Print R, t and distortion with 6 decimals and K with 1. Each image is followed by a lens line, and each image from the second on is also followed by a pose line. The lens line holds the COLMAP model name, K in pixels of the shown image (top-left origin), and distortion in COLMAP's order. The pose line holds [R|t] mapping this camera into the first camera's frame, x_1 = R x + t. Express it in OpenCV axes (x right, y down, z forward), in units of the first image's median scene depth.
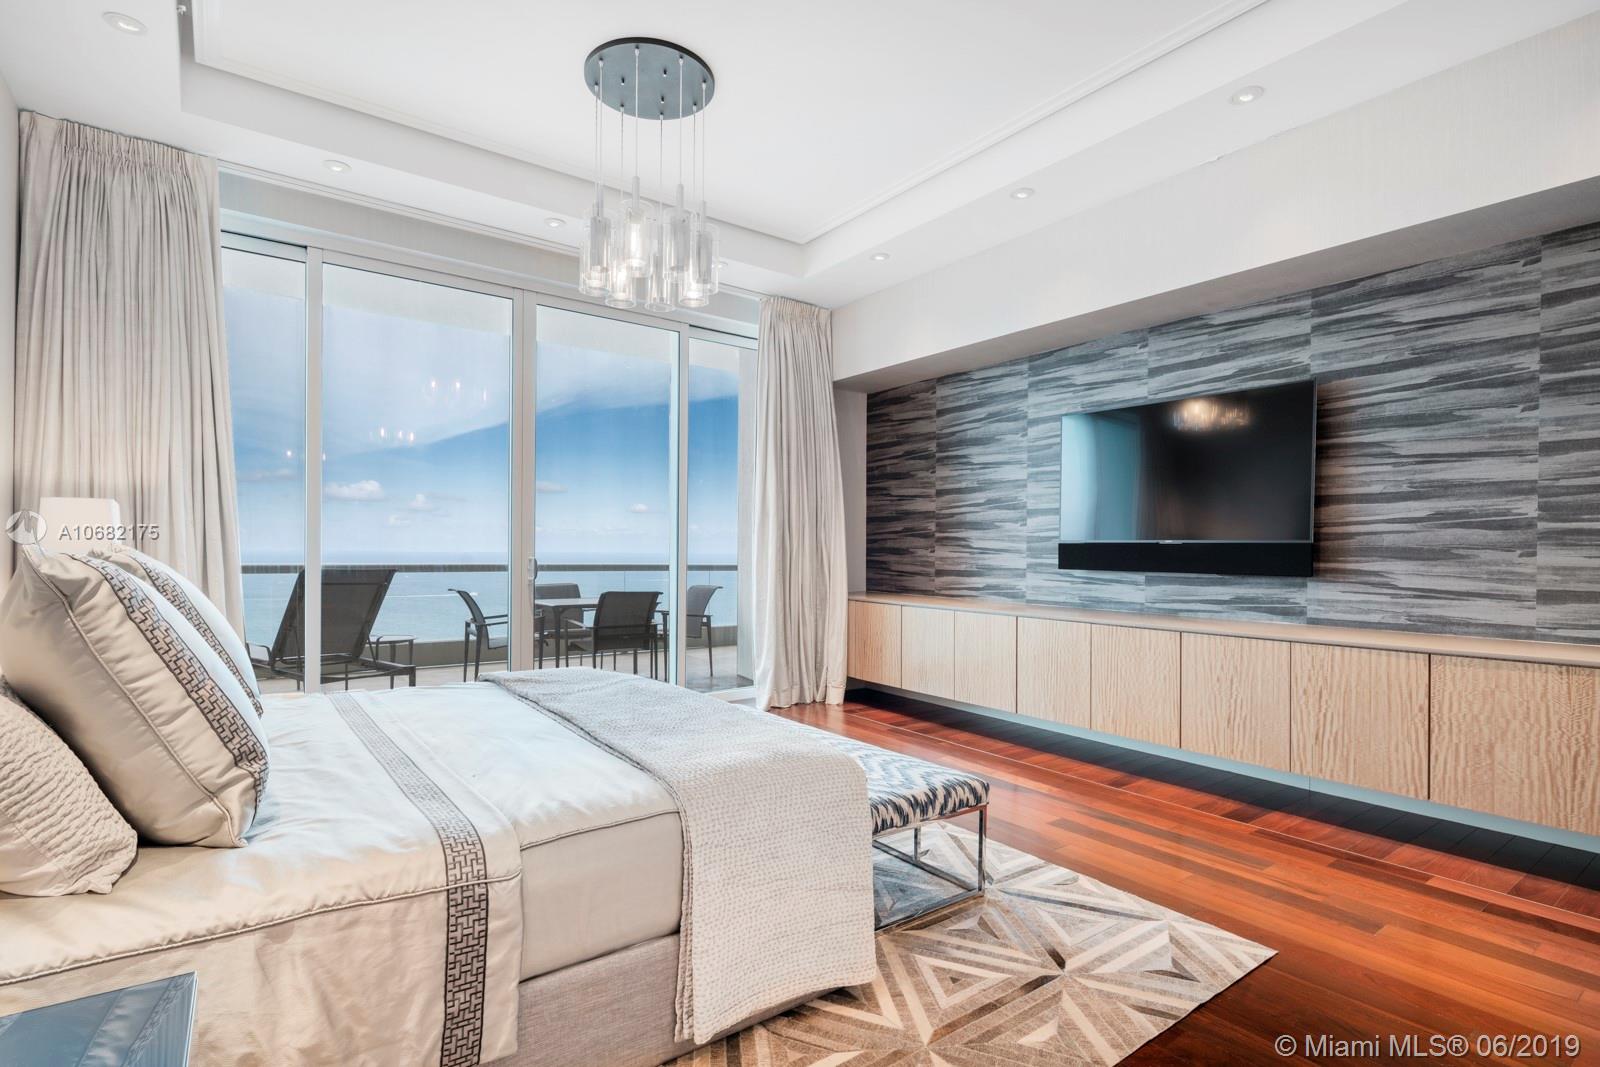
lens RADIAL K [[784.3, 0, 792.9], [0, 784.3, 548.8], [0, 0, 1]] dist [0.004596, -0.003814]
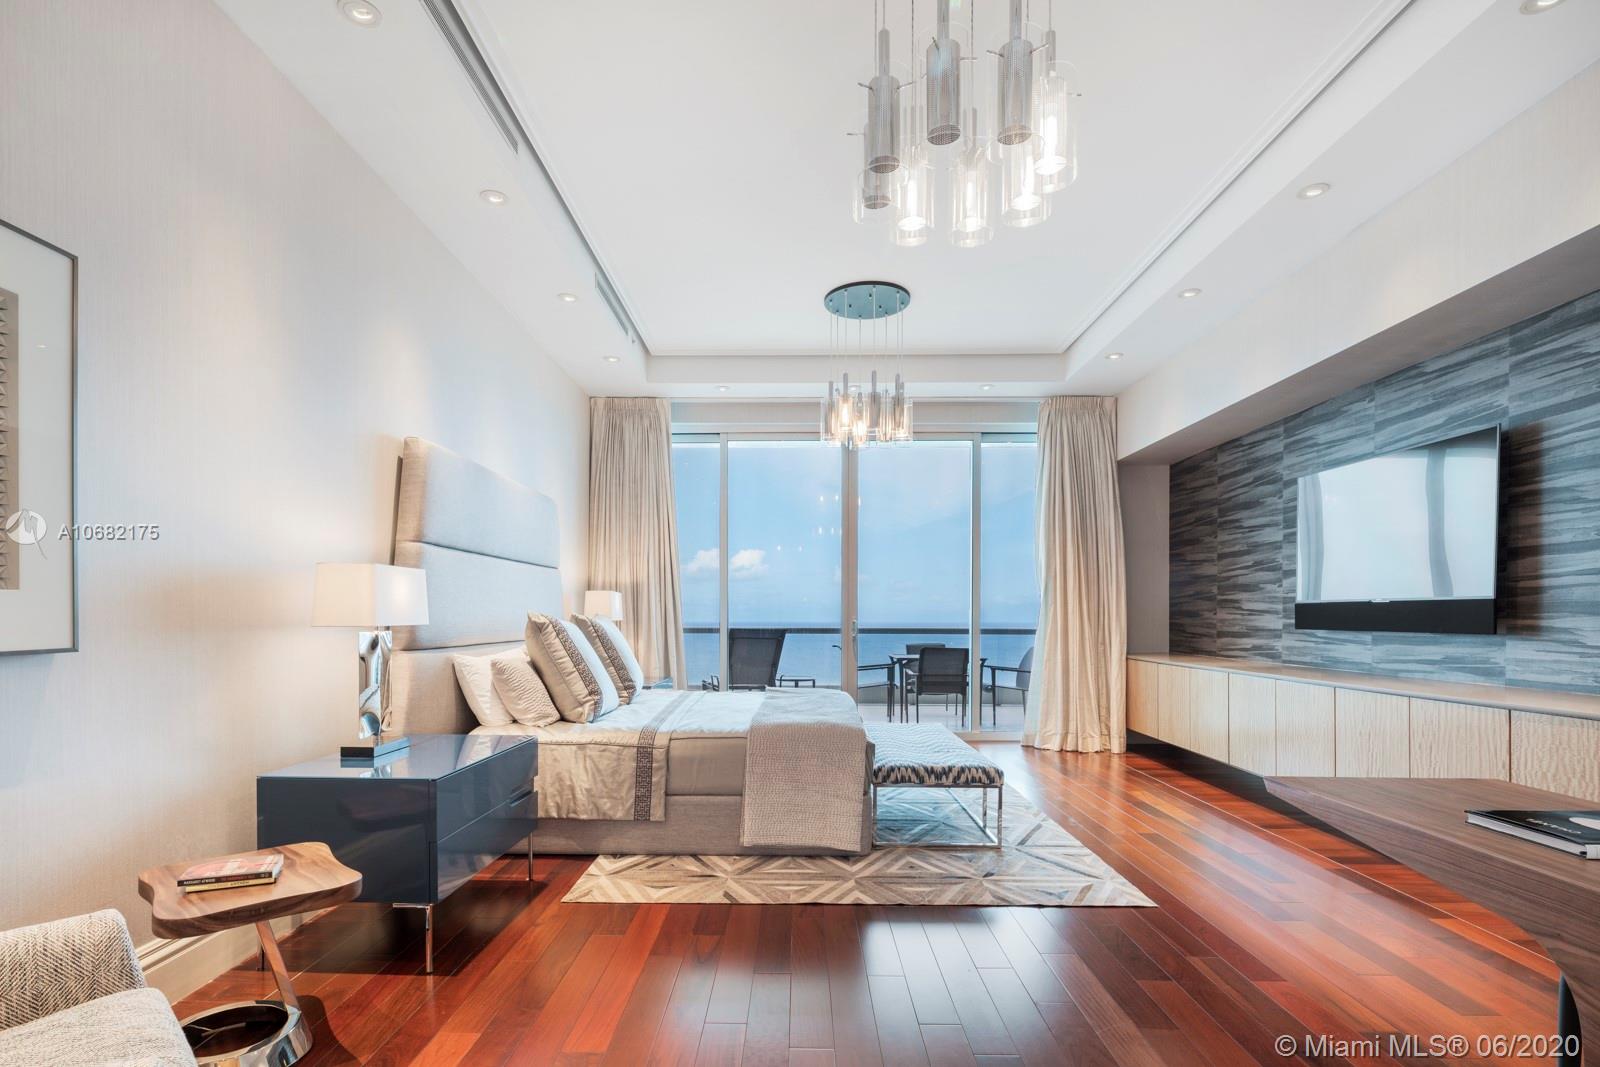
lens RADIAL K [[784.3, 0, 774.3], [0, 784.3, 611.3], [0, 0, 1]] dist [0.004596, -0.003814]
pose [[0.791874, -0.012117, -0.610564, 0.546813], [0.006387, 0.999913, -0.011560, 0.013242], [0.610651, 0.005255, 0.791883, -0.272870]]
